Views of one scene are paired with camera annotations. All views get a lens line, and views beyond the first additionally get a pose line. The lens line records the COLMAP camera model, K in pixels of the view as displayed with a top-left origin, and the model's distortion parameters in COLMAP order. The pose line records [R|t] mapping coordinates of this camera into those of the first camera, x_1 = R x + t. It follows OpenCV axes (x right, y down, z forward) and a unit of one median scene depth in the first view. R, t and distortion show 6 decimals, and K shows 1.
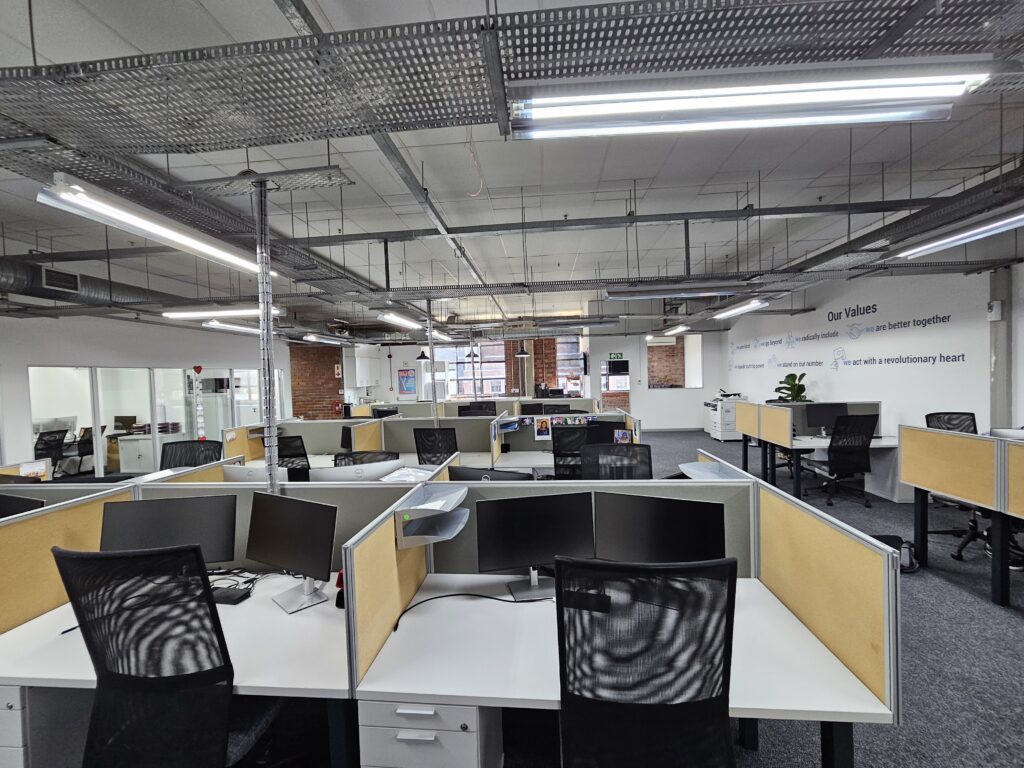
lens RADIAL K [[417.8, 0, 512.7], [0, 417.8, 386.5], [0, 0, 1]] dist [-0.001615, -0.001436]
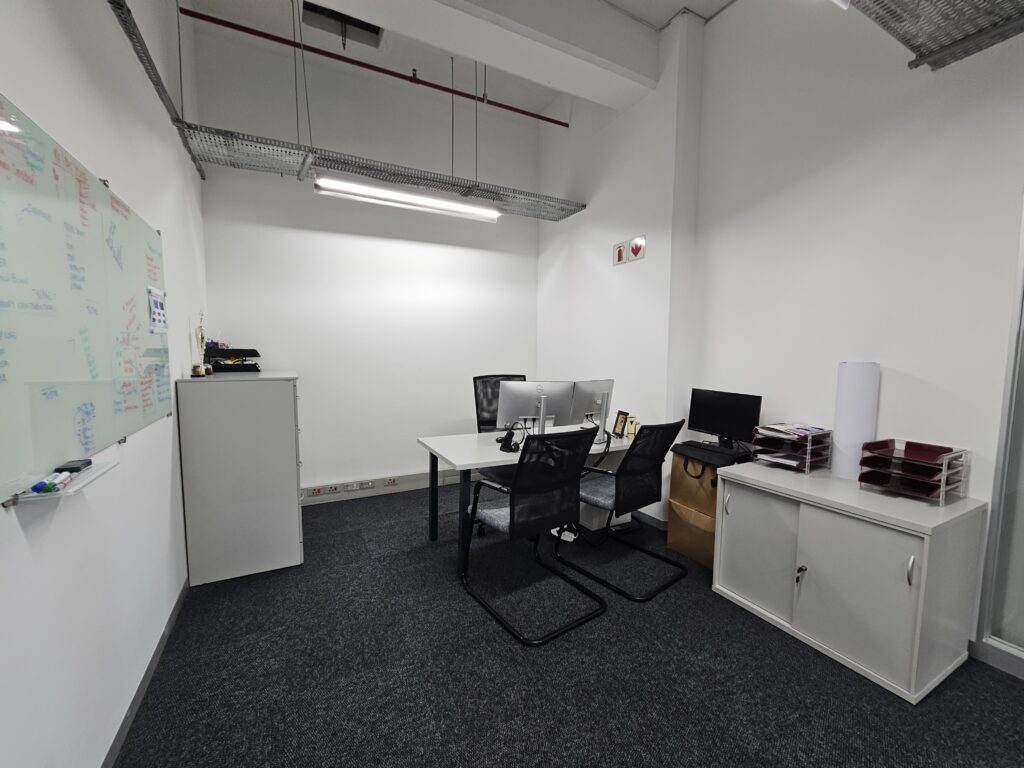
lens RADIAL K [[417.8, 0, 512.8], [0, 417.8, 387.8], [0, 0, 1]] dist [-0.001615, -0.001436]
pose [[0.535265, 0.099224, -0.838836, -0.766900], [-0.046386, 0.995031, 0.088101, 0.047449], [0.843410, -0.008247, 0.537208, 0.709557]]
